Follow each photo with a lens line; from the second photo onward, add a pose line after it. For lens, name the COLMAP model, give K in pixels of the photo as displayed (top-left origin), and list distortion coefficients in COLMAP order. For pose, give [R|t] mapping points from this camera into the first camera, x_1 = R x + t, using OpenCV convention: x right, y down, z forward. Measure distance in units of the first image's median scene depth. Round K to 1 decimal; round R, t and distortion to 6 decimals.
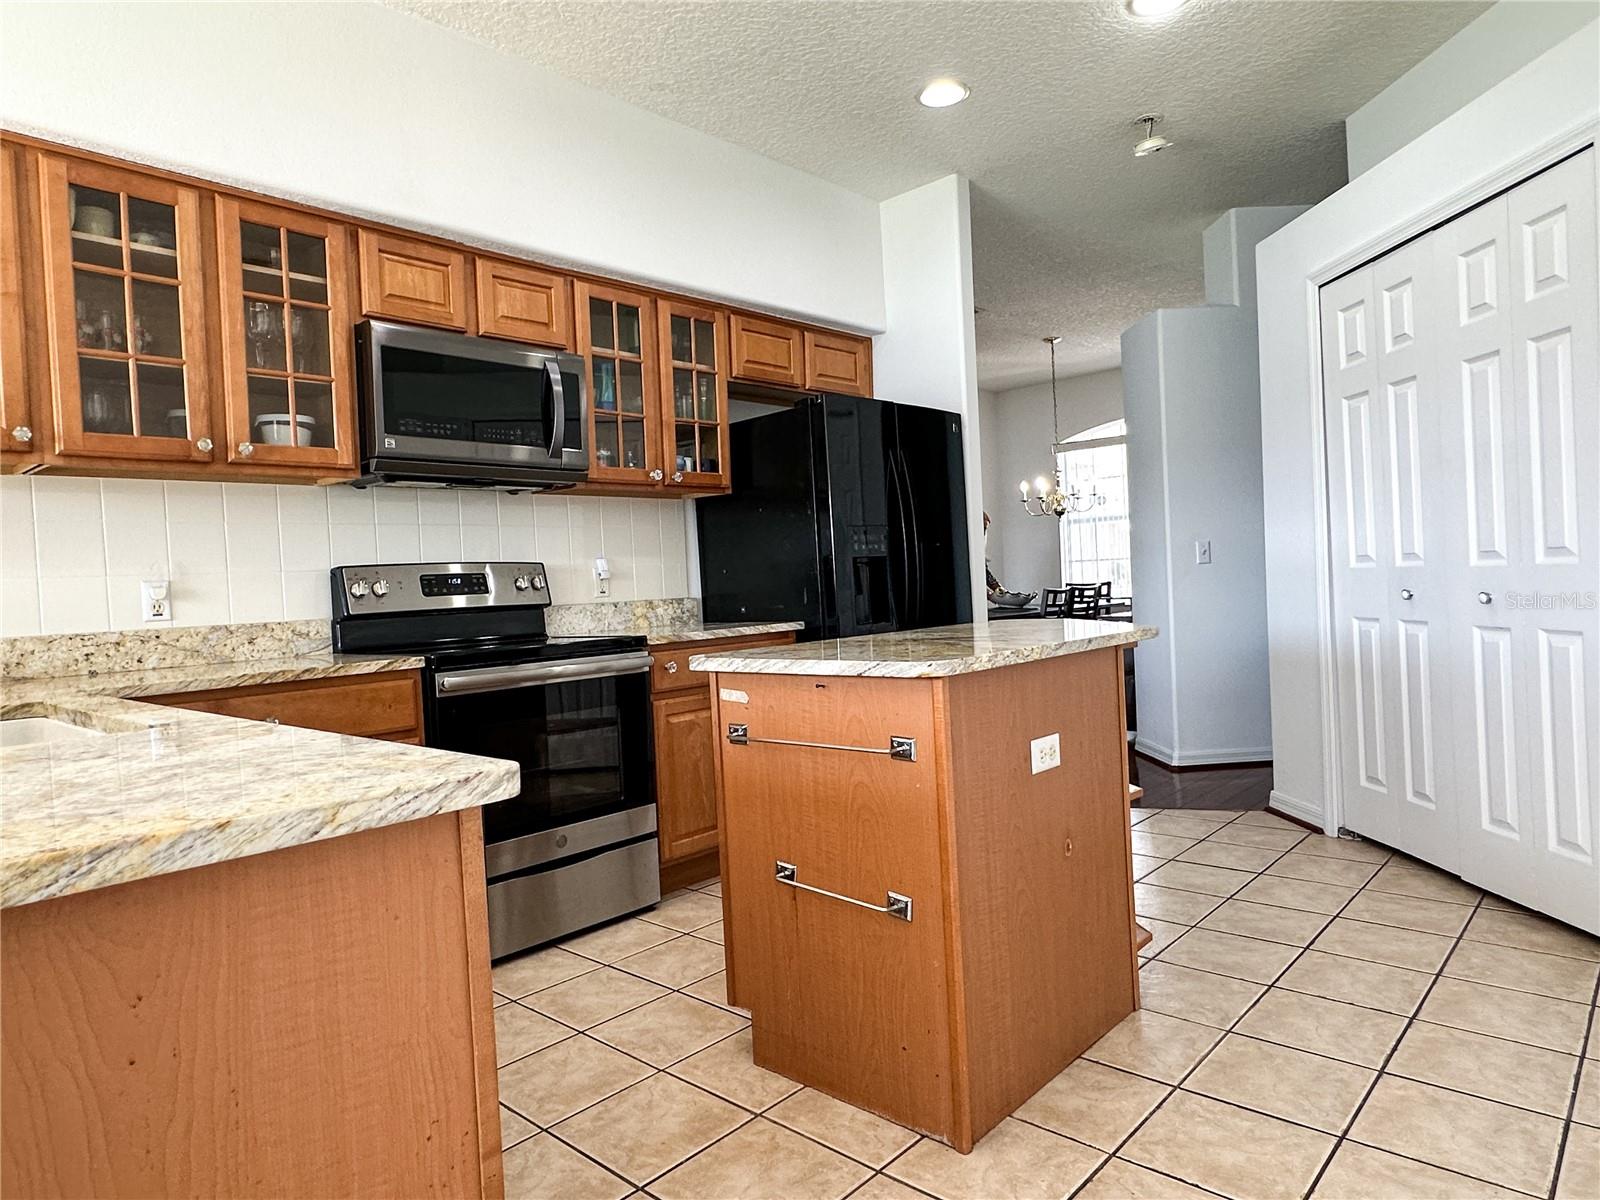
lens RADIAL K [[988.6, 0, 800.5], [0, 988.6, 599.0], [0, 0, 1]] dist [-0.007305, 0.004016]
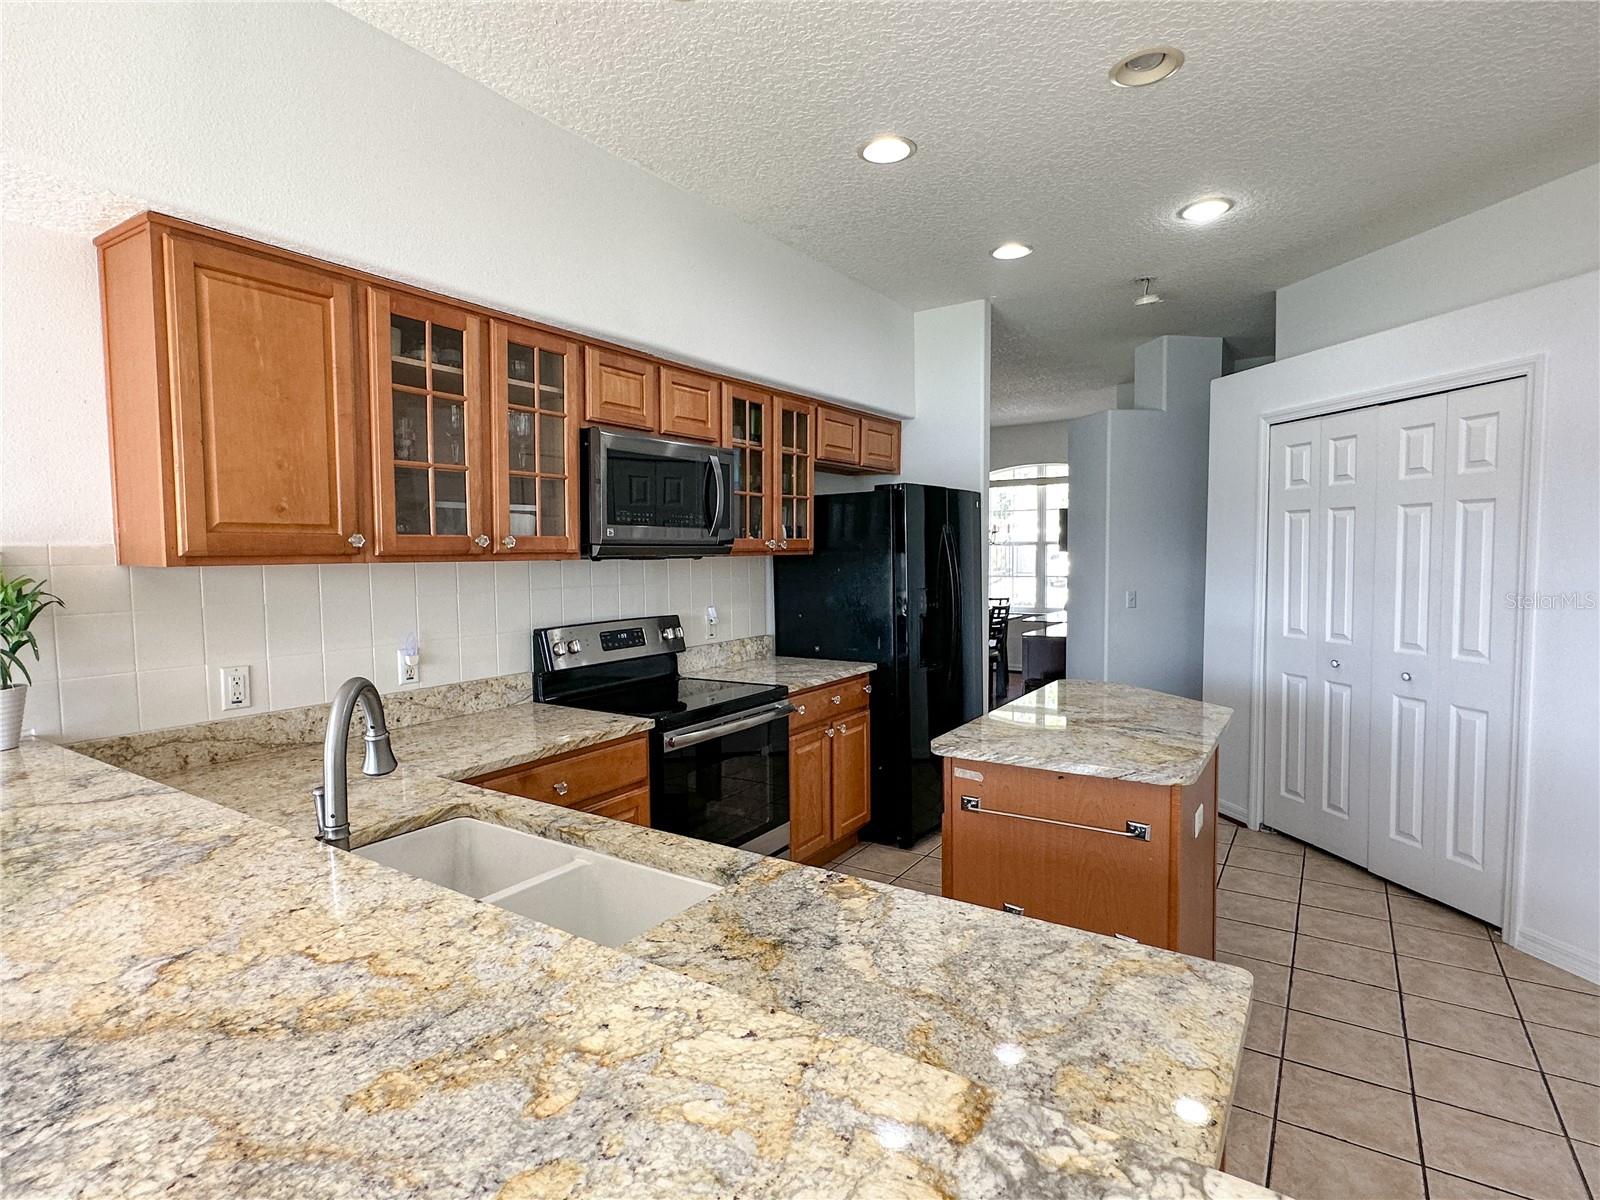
lens RADIAL K [[828.1, 0, 799.5], [0, 828.1, 596.3], [0, 0, 1]] dist [-0.004569, 0.000004]
pose [[0.986013, 0.030614, 0.163834, -0.331272], [-0.036158, 0.998866, 0.030960, -0.112646], [-0.162700, -0.036451, 0.986002, -0.013135]]
